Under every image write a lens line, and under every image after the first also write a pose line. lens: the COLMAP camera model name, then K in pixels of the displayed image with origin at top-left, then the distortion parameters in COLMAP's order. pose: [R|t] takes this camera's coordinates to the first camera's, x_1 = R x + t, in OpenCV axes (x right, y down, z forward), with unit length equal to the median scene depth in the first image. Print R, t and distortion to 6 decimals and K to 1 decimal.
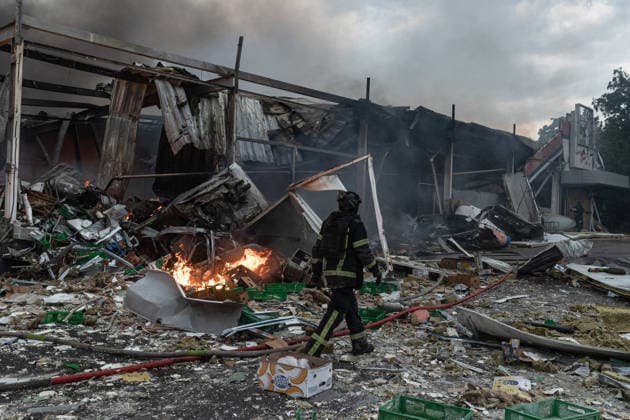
lens RADIAL K [[598.3, 0, 311.2], [0, 598.3, 198.1], [0, 0, 1]] dist [0.005310, 0.008357]
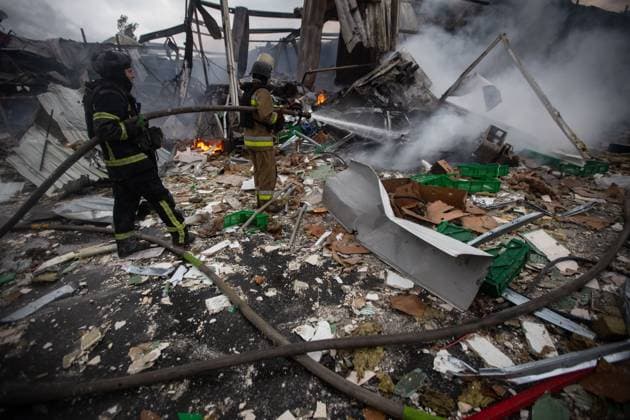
lens RADIAL K [[287.1, 0, 315.0], [0, 287.1, 210.0], [0, 0, 1]] dist [-0.050408, 0.016226]
pose [[0.945925, 0.053513, -0.319941, -0.107021], [0.071299, 0.927881, 0.365996, 0.023202], [0.316452, -0.369016, 0.873891, 0.391837]]
